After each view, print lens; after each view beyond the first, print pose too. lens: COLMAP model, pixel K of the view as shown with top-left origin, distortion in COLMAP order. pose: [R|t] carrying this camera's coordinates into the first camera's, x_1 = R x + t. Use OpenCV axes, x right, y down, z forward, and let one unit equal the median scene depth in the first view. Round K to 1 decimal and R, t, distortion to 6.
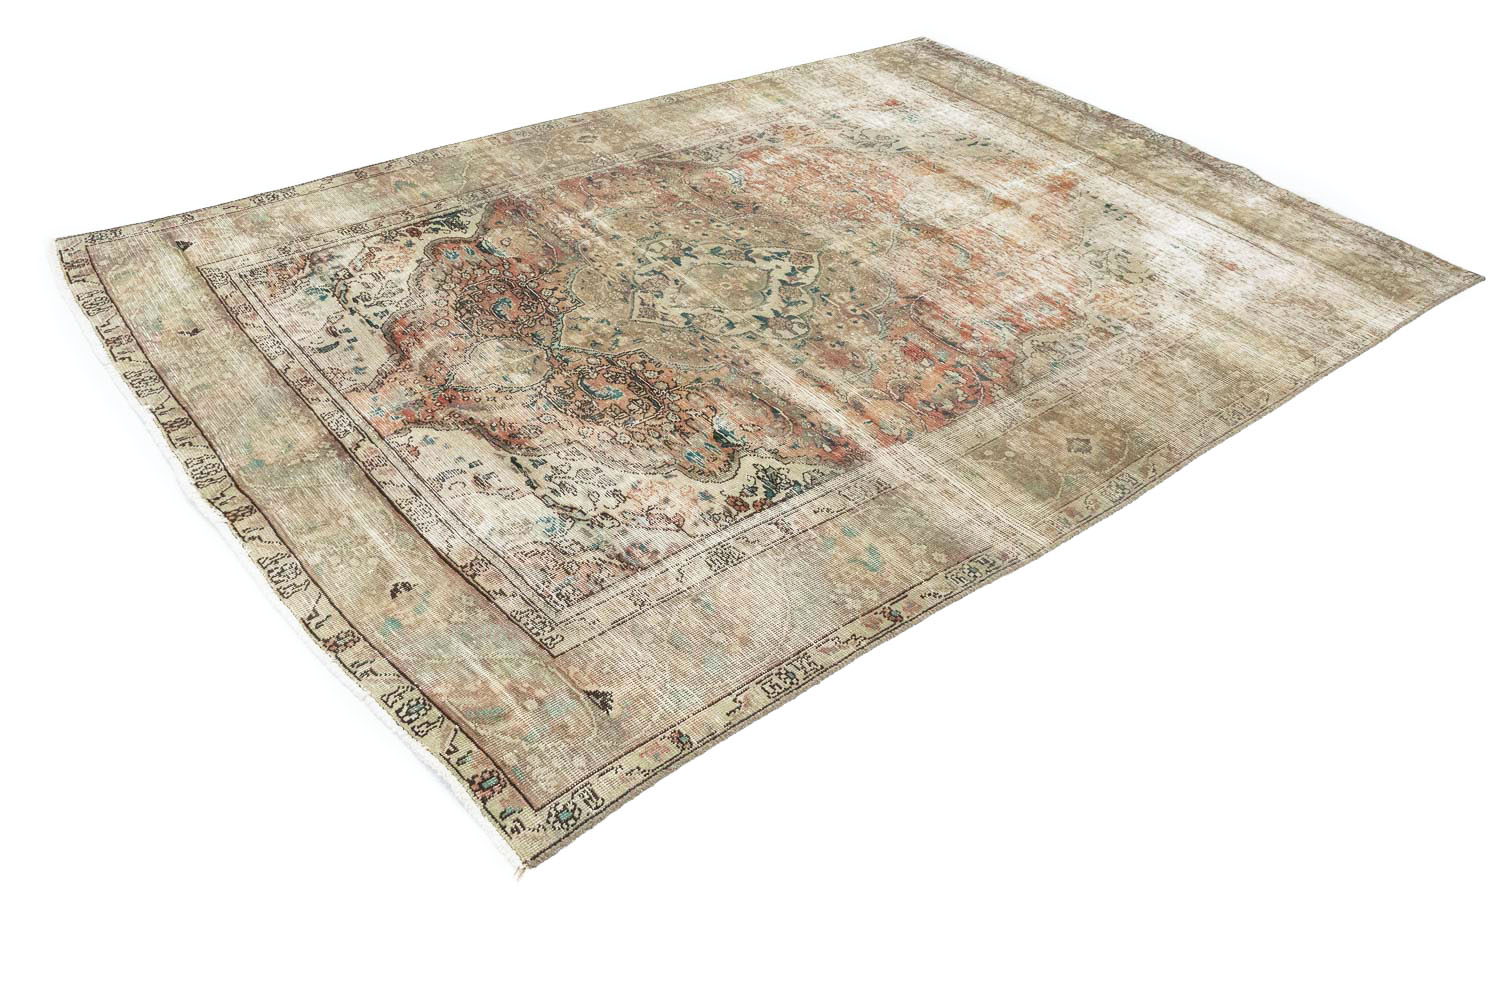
lens RADIAL K [[1263.4, 0, 739.9], [0, 1263.4, 493.0], [0, 0, 1]] dist [-0.000023, -0.002526]
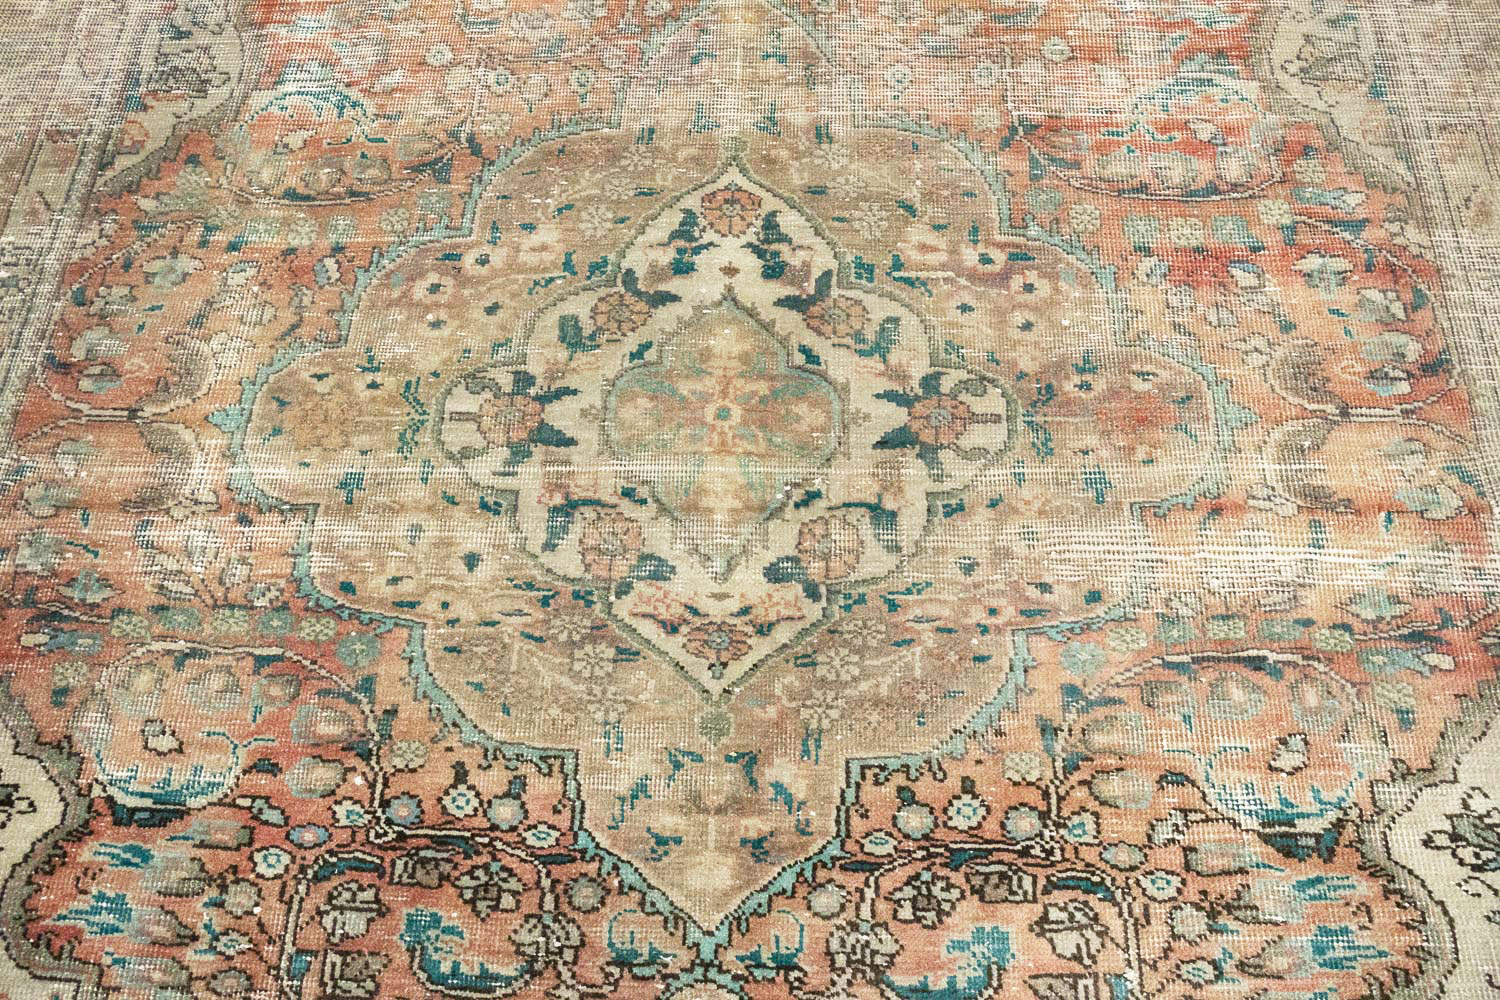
lens RADIAL K [[1263.4, 0, 740.8], [0, 1263.4, 492.3], [0, 0, 1]] dist [-0.000023, -0.002526]
pose [[0.642149, -0.721212, 0.259804, -0.137265], [0.524253, 0.660433, 0.537575, -0.382631], [-0.559289, -0.209000, 0.802194, 0.717172]]
